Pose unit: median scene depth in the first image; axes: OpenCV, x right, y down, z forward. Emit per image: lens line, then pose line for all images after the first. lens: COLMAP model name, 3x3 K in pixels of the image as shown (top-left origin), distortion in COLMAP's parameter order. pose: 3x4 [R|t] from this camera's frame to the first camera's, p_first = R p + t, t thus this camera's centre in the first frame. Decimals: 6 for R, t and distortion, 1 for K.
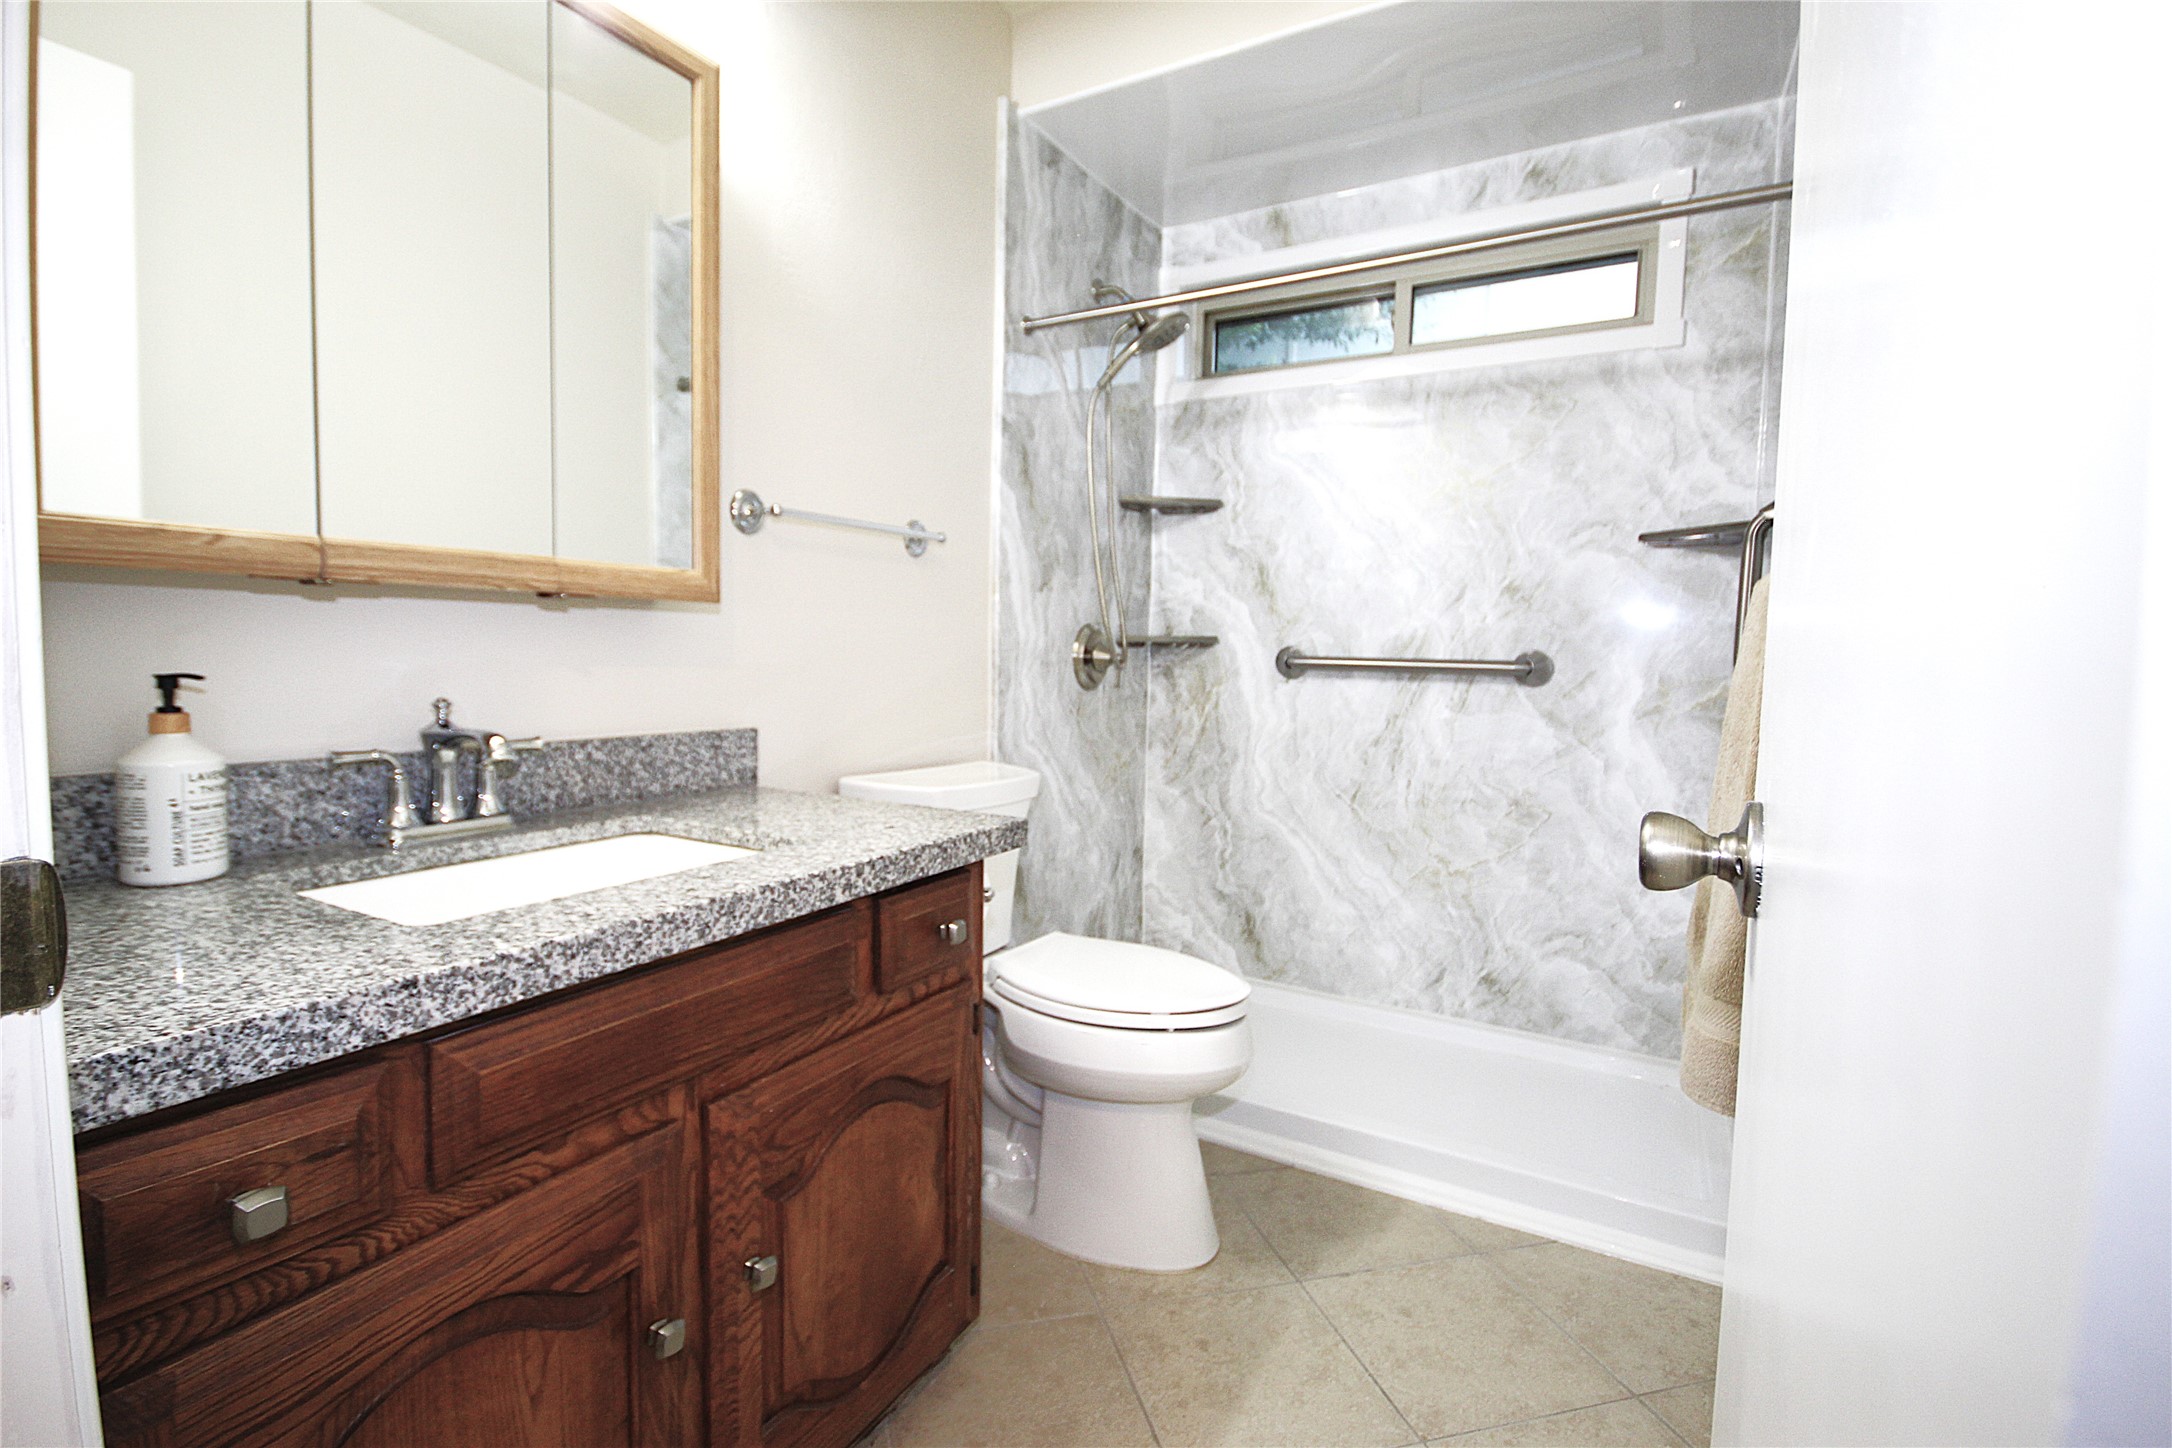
lens RADIAL K [[975.4, 0, 1085.7], [0, 975.4, 720.0], [0, 0, 1]] dist [-0.001286, 0.000476]
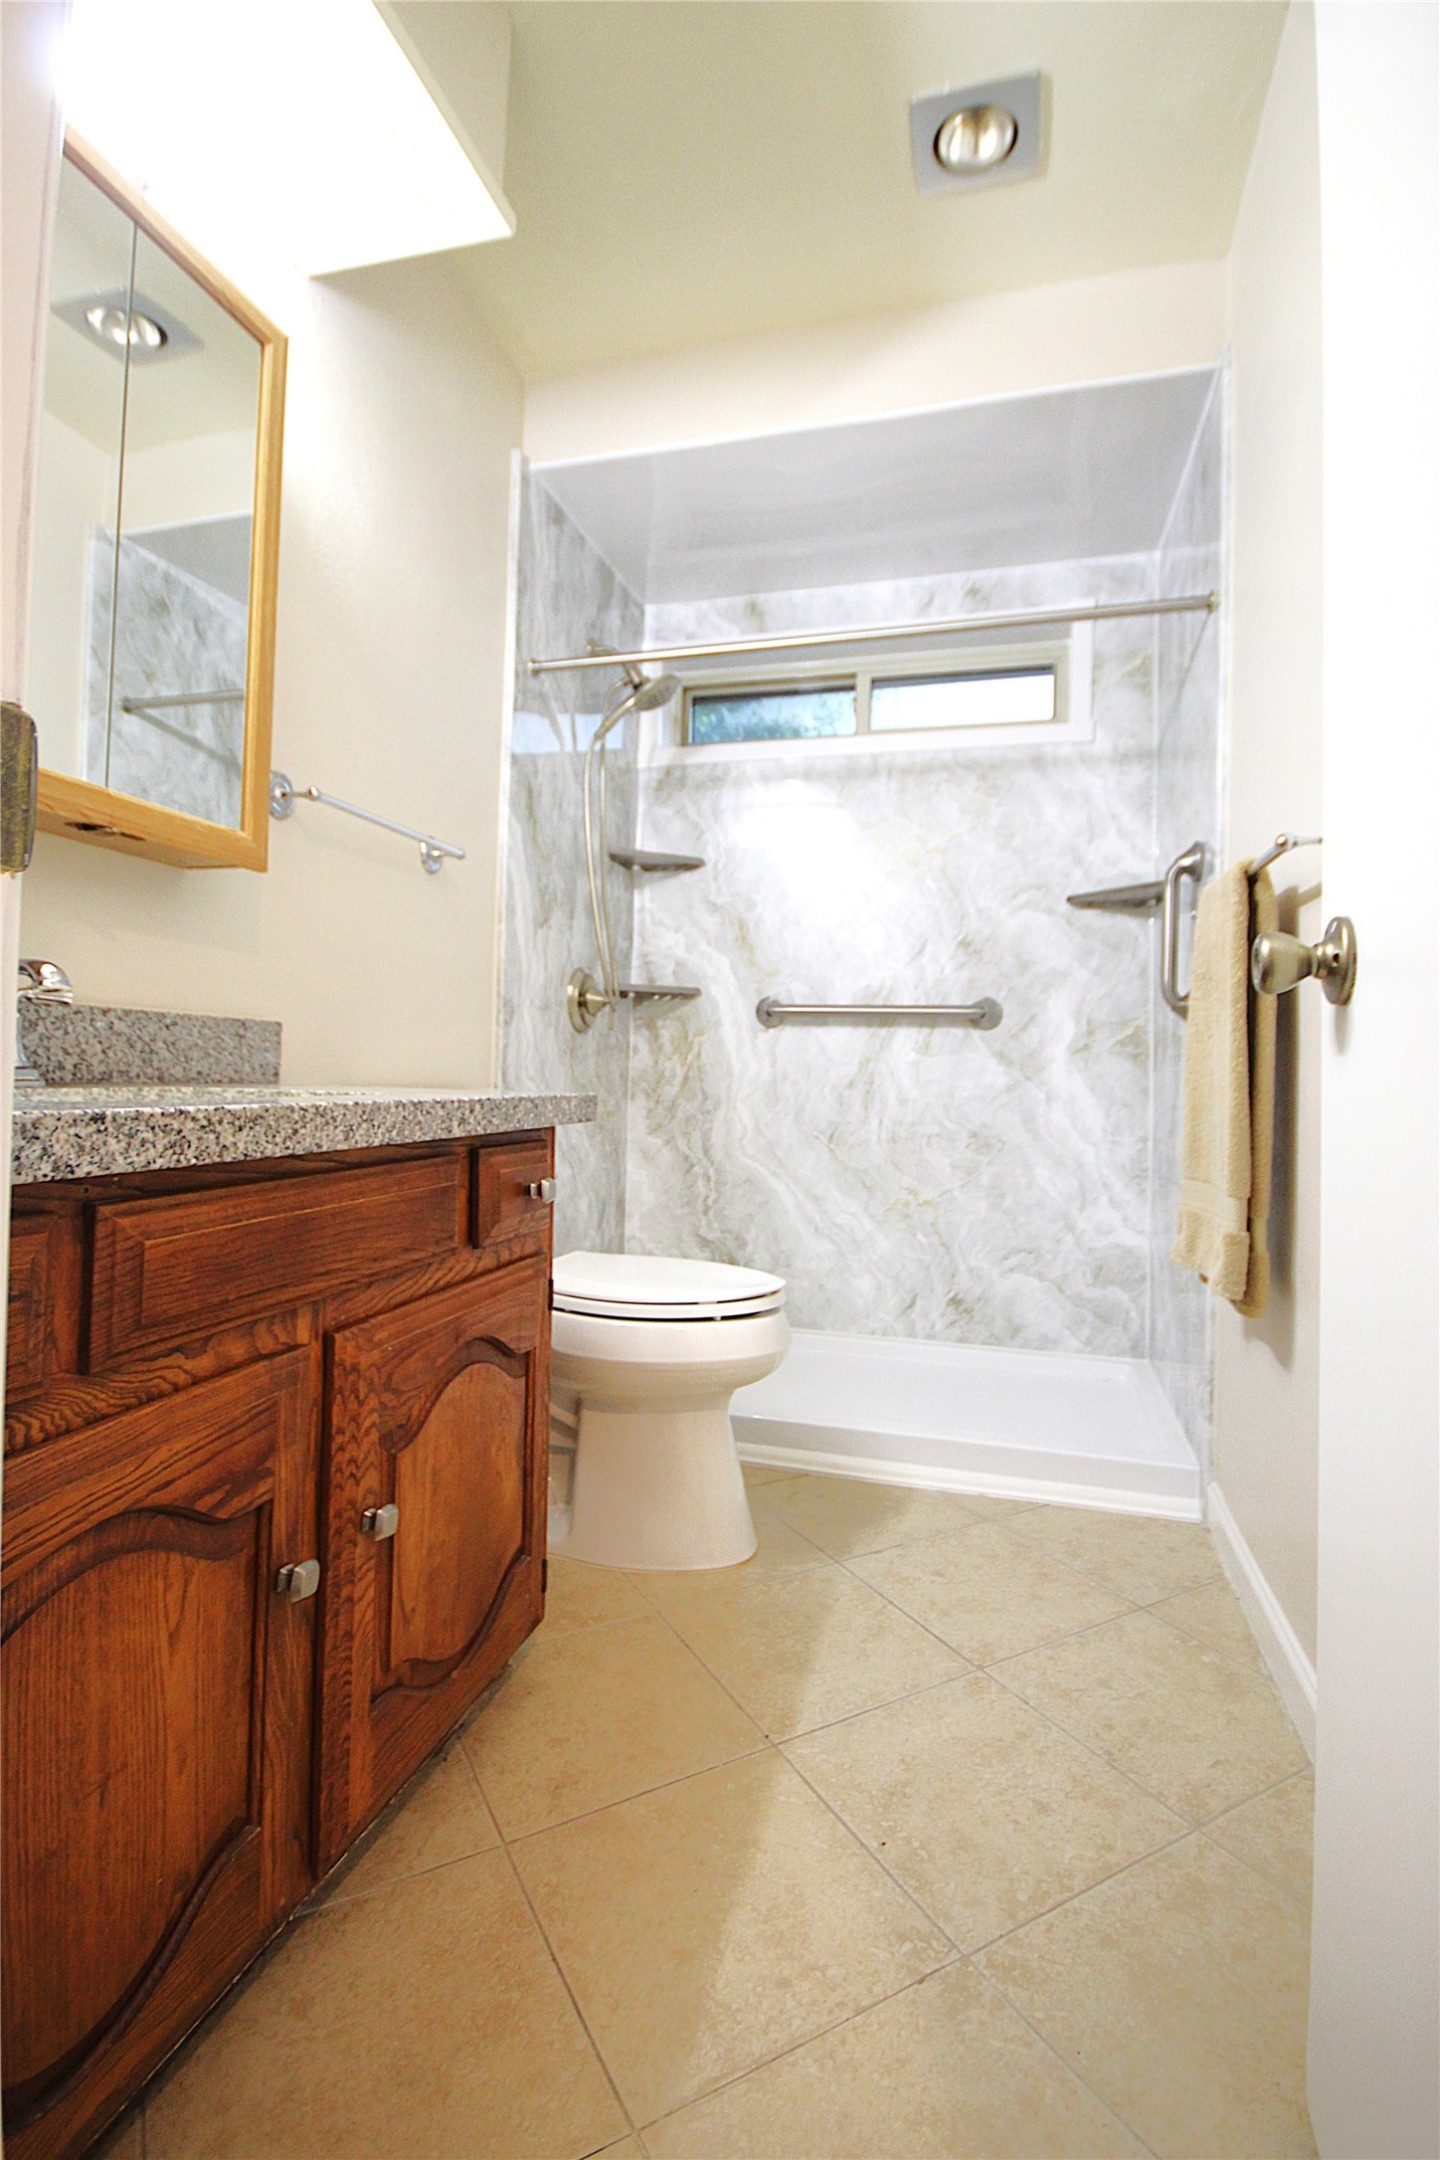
lens RADIAL K [[970.0, 0, 759.2], [0, 970.0, 1045.1], [0, 0, 1]] dist [-0.001286, 0.000476]
pose [[0.965808, 0.004428, 0.259222, -0.101236], [0.017852, 0.996345, -0.083530, 0.088025], [-0.258645, 0.085302, 0.962199, -0.010479]]
